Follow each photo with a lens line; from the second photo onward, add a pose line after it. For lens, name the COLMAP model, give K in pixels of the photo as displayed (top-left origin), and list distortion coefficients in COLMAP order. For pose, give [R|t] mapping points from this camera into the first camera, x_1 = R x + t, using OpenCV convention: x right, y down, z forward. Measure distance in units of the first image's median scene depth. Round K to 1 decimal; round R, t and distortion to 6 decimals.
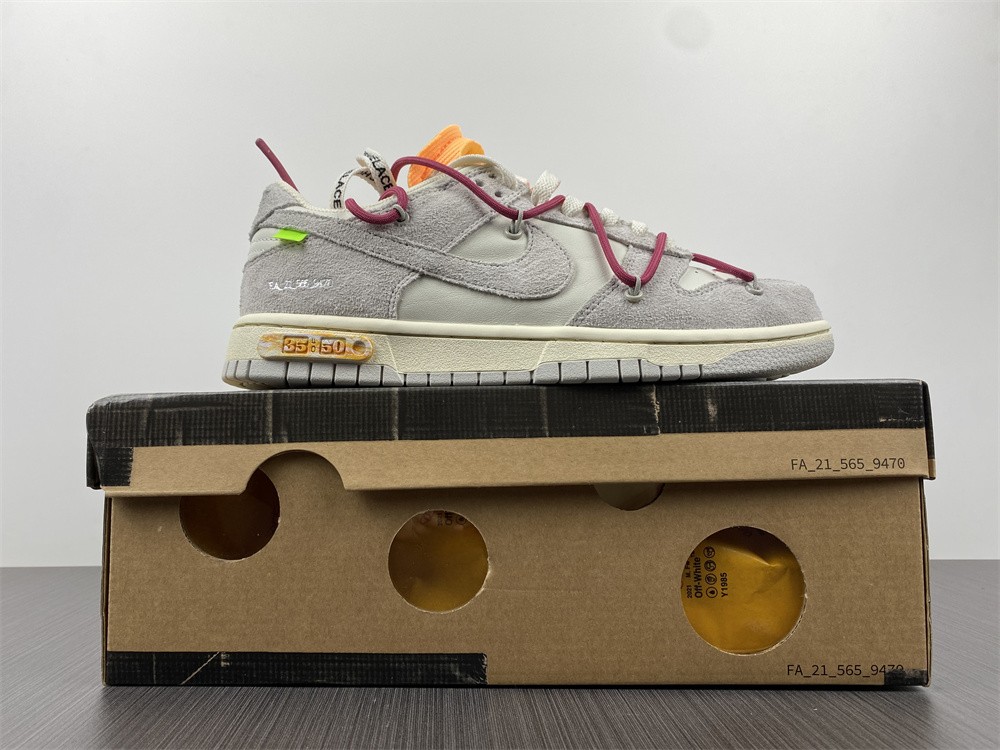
lens RADIAL K [[755.8, 0, 507.1], [0, 755.8, 379.7], [0, 0, 1]] dist [0.038941, -0.006618]
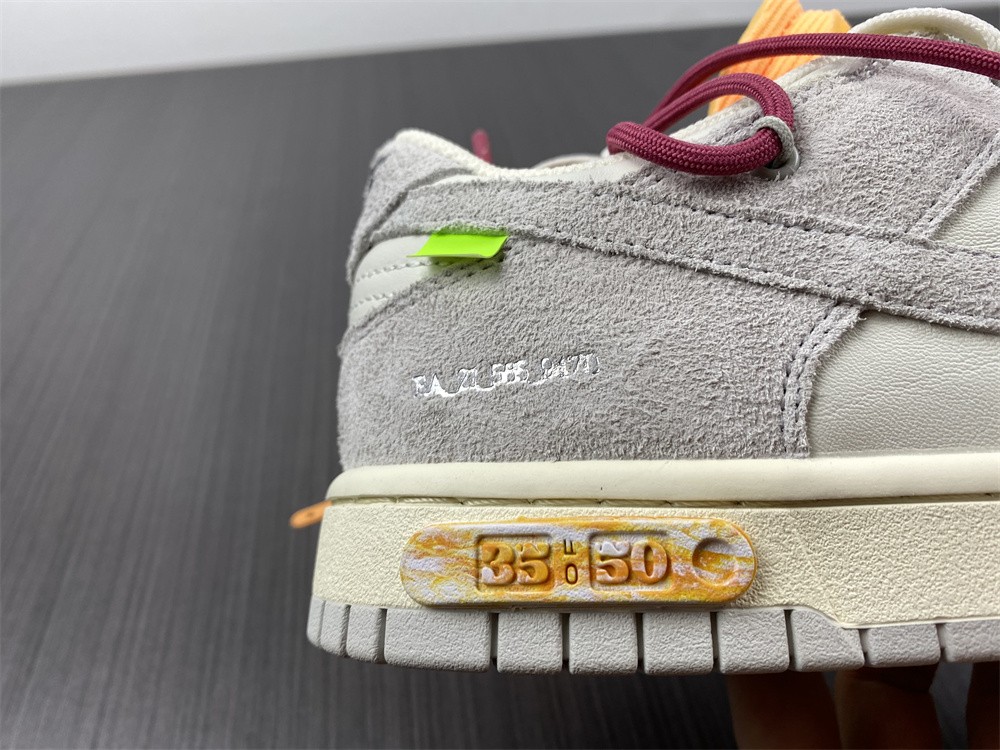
lens RADIAL K [[755.8, 0, 496.3], [0, 755.8, 371.2], [0, 0, 1]] dist [0.038941, -0.006618]
pose [[0.988807, -0.097065, -0.113308, -0.238761], [0.089309, 0.993424, -0.071643, -0.104471], [0.119517, 0.060722, 0.990974, 0.659069]]
